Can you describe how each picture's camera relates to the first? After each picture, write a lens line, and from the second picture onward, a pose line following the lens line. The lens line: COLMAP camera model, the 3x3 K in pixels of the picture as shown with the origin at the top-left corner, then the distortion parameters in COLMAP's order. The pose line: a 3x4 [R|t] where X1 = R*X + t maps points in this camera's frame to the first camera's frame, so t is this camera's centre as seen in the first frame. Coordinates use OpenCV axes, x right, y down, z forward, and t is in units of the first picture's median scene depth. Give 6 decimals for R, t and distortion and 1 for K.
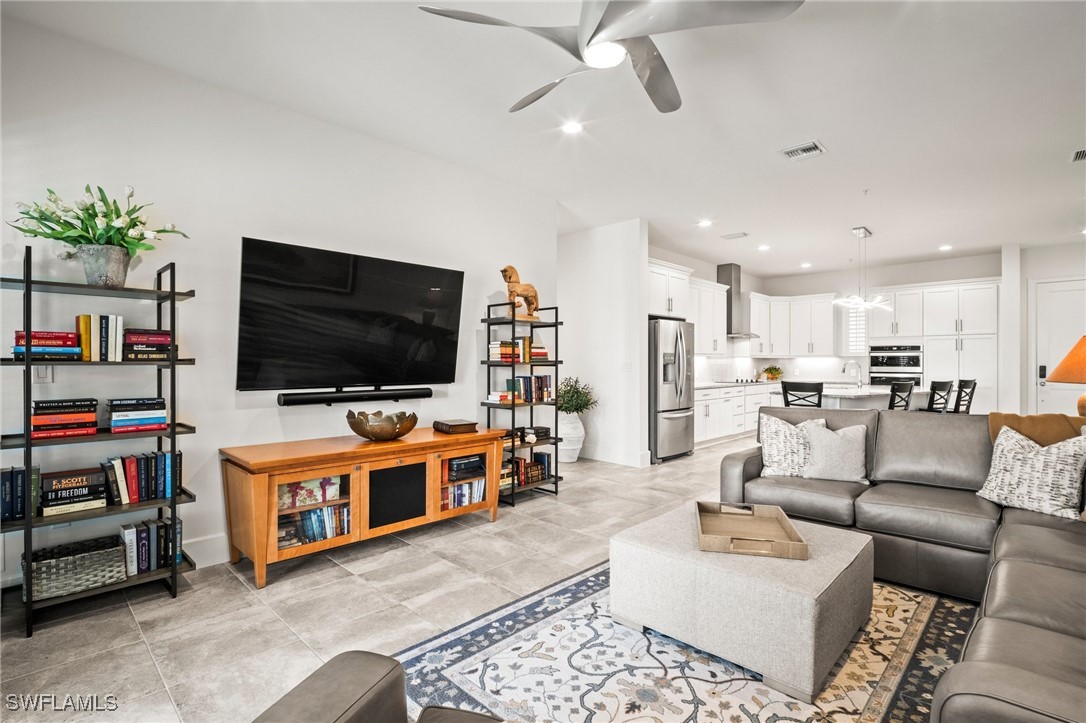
lens RADIAL K [[511.9, 0, 539.4], [0, 511.9, 361.4], [0, 0, 1]] dist [-0.004552, -0.002772]
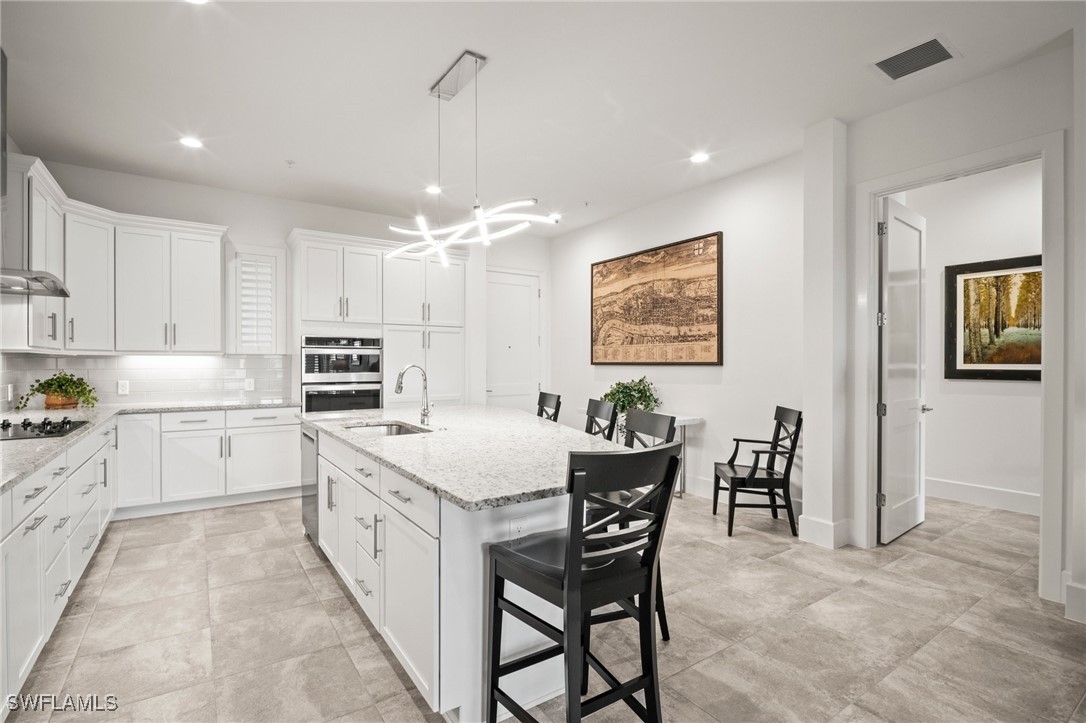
lens RADIAL K [[500.5, 0, 541.2], [0, 500.5, 370.1], [0, 0, 1]] dist [0.002271, -0.008329]
pose [[0.192599, -0.016517, 0.981139, 0.302740], [-0.003573, 0.999840, 0.017533, -0.006387], [-0.981271, -0.006883, 0.192509, 1.180327]]
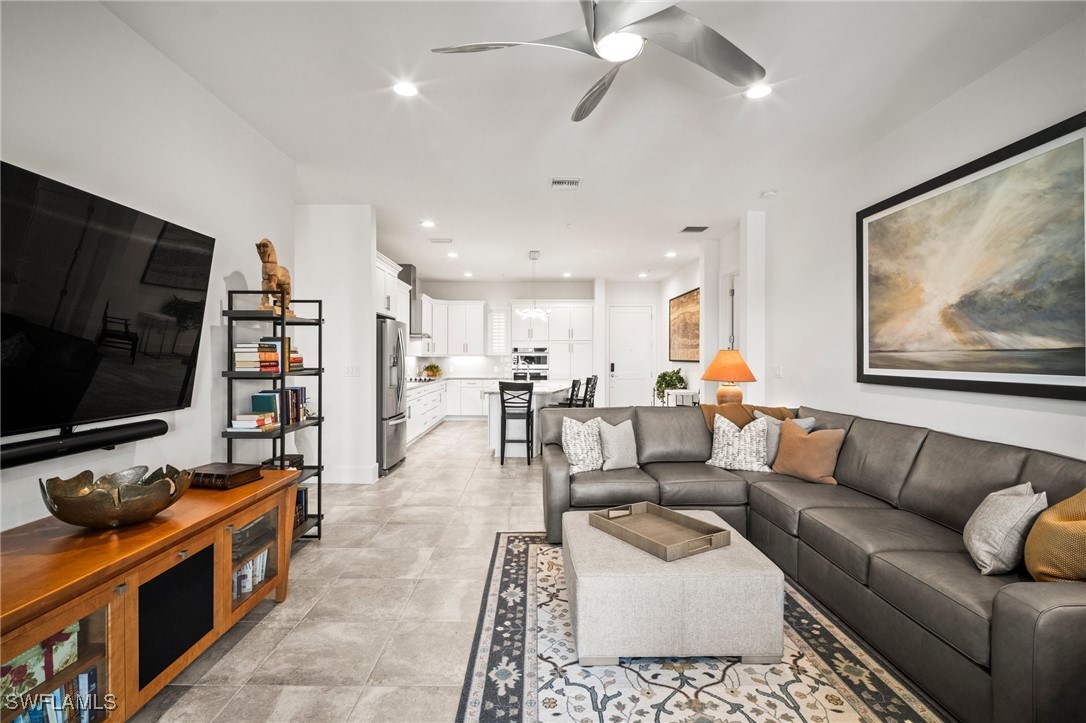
lens RADIAL K [[500.5, 0, 538.8], [0, 500.5, 355.9], [0, 0, 1]] dist [0.002271, -0.008329]
pose [[0.704737, 0.000661, 0.709469, -0.279404], [-0.003337, 0.999992, 0.002382, -0.024103], [-0.709461, -0.004047, 0.704733, 0.220900]]
